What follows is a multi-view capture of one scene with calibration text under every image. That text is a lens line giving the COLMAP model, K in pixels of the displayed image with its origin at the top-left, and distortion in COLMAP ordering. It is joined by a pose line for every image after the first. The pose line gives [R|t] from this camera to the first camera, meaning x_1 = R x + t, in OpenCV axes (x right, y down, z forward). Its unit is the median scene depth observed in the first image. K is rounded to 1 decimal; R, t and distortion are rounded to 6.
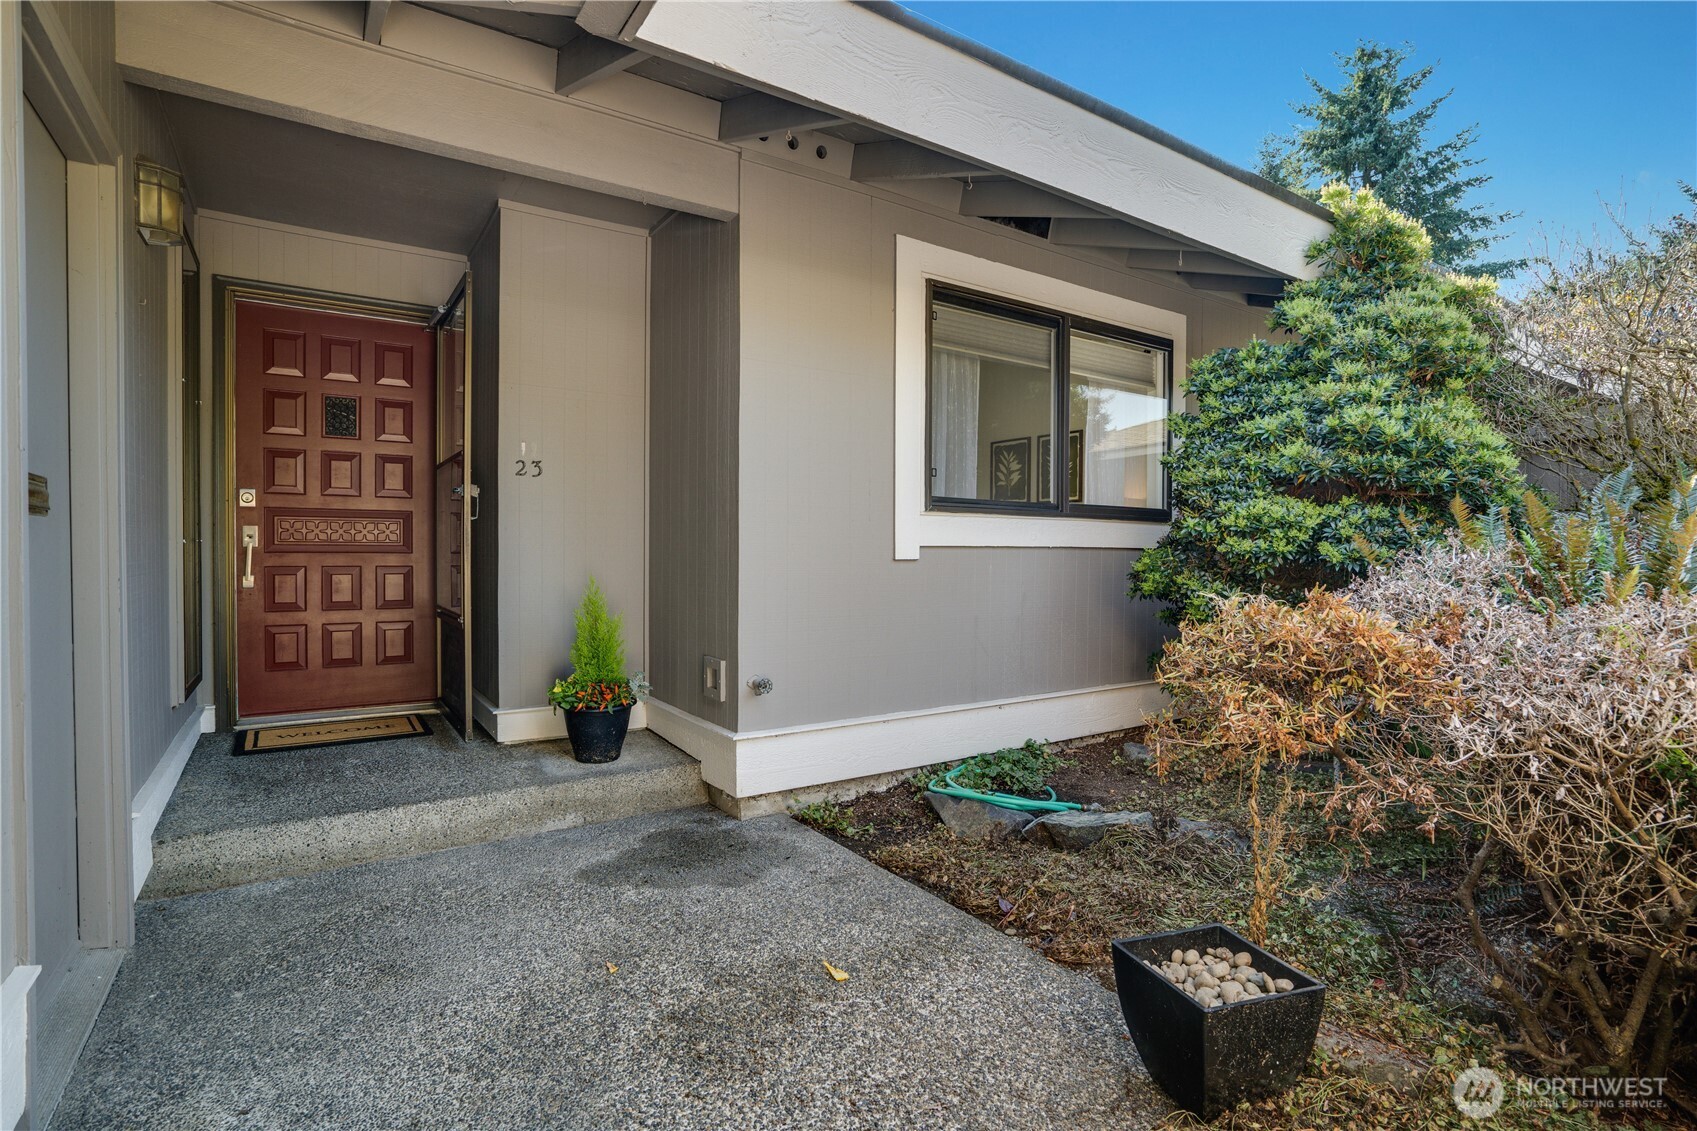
lens RADIAL K [[824.2, 0, 856.2], [0, 824.2, 560.3], [0, 0, 1]] dist [-0.001216, 0.000134]
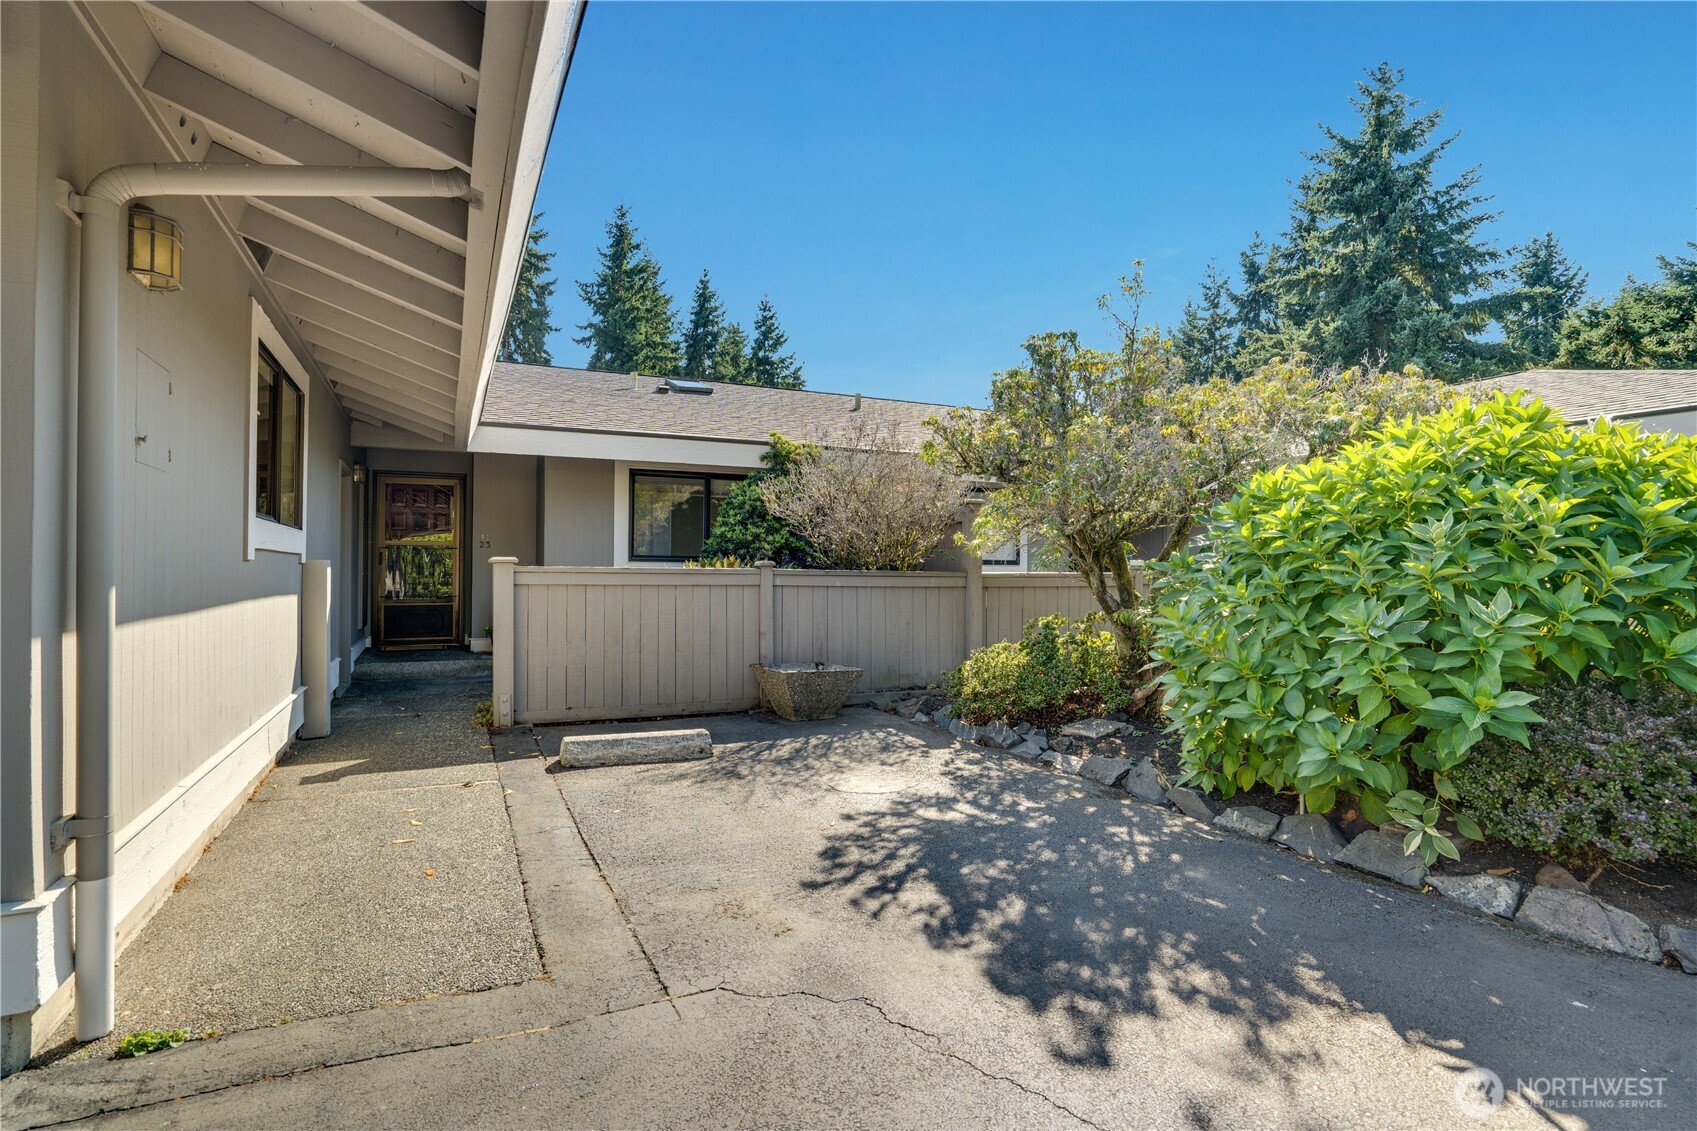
lens RADIAL K [[824.2, 0, 841.4], [0, 824.2, 568.2], [0, 0, 1]] dist [-0.001216, 0.000134]
pose [[0.989961, -0.005597, -0.141231, 0.095908], [0.002265, 0.999716, -0.023744, 0.002202], [0.141324, 0.023185, 0.989692, -0.123858]]
